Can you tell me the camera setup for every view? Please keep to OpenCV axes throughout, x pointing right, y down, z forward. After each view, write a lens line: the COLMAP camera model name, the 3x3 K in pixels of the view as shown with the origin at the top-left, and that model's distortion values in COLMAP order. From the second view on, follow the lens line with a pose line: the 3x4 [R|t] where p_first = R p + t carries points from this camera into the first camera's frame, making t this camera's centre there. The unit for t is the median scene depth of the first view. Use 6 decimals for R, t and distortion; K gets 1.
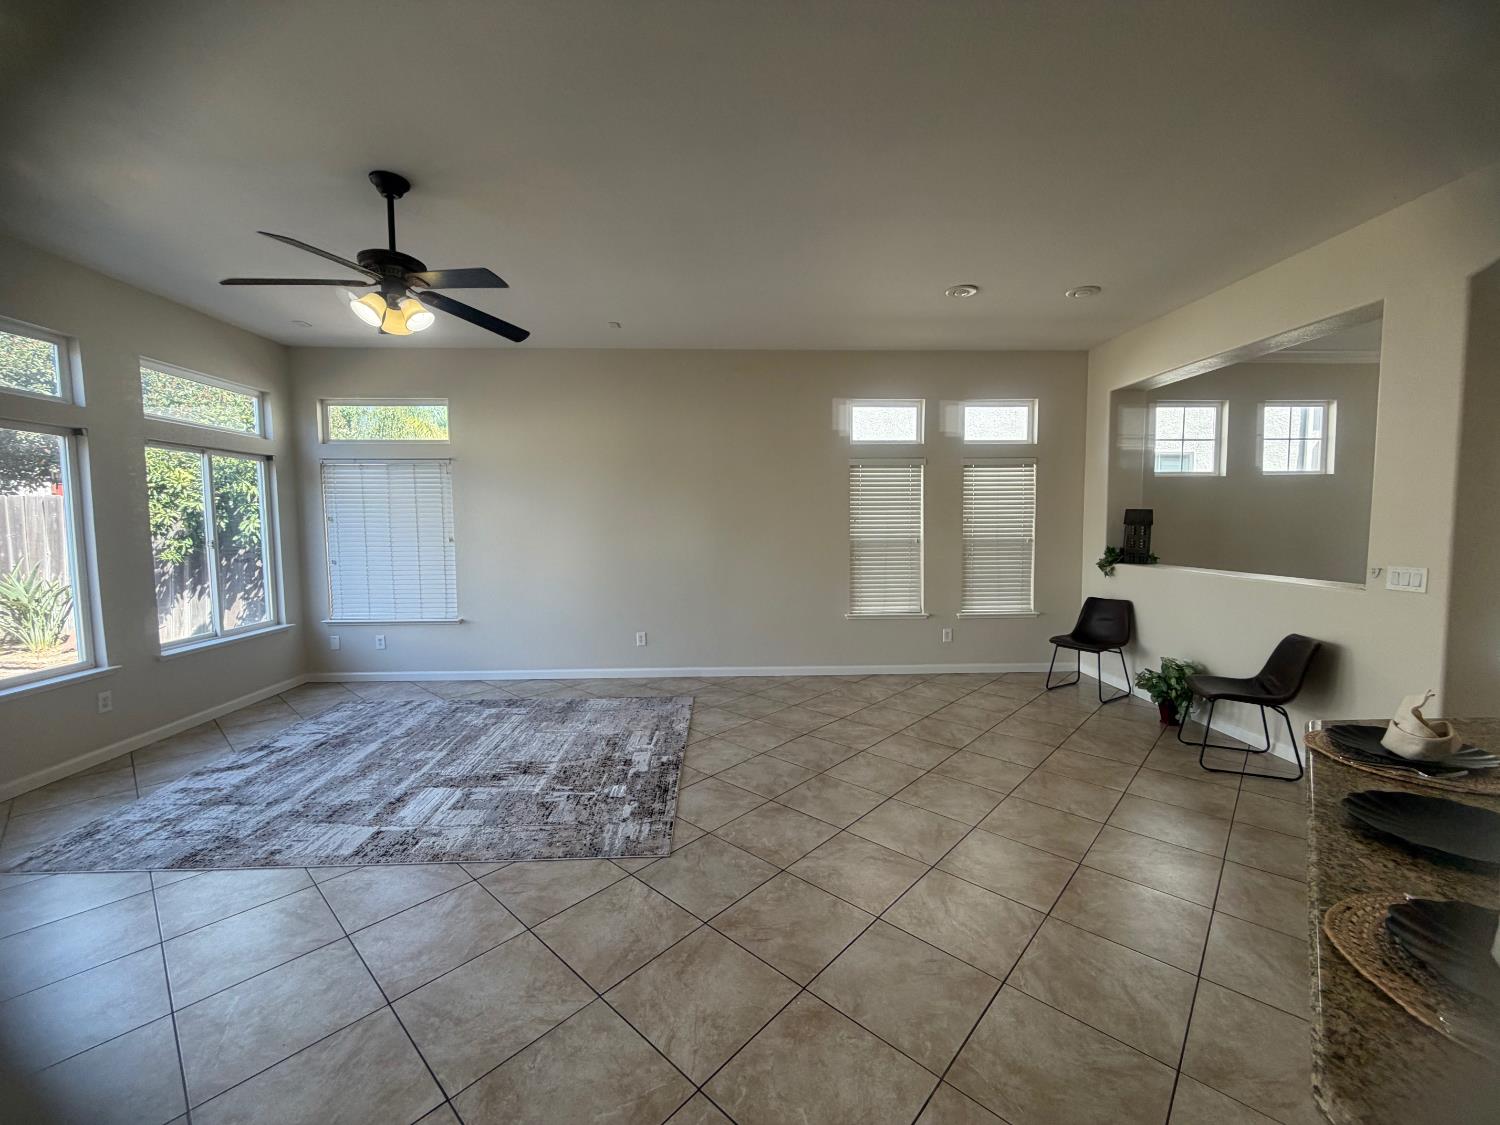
lens RADIAL K [[599.9, 0, 748.8], [0, 599.9, 564.3], [0, 0, 1]] dist [0.001751, -0.000201]
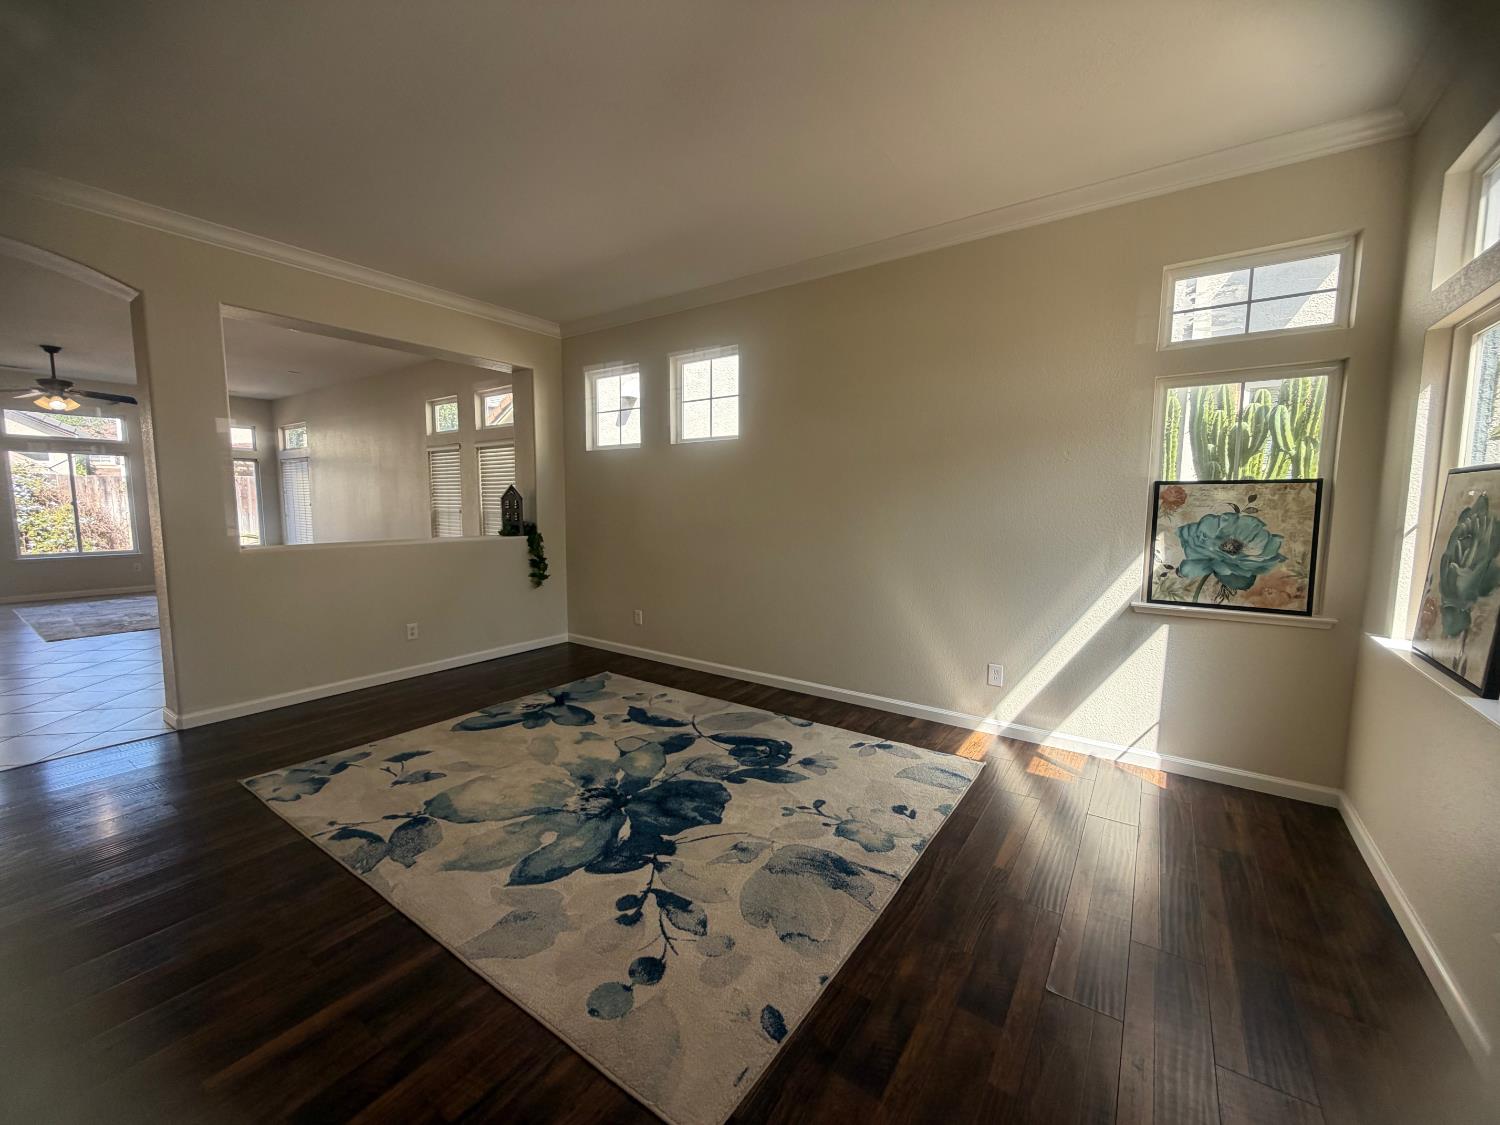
lens RADIAL K [[599.9, 0, 747.2], [0, 599.9, 560.2], [0, 0, 1]] dist [0.001751, -0.000201]
pose [[0.795366, 0.070073, -0.602065, 1.519074], [-0.047588, 0.997448, 0.053224, -0.029174], [0.604258, -0.013682, 0.796671, 0.364402]]
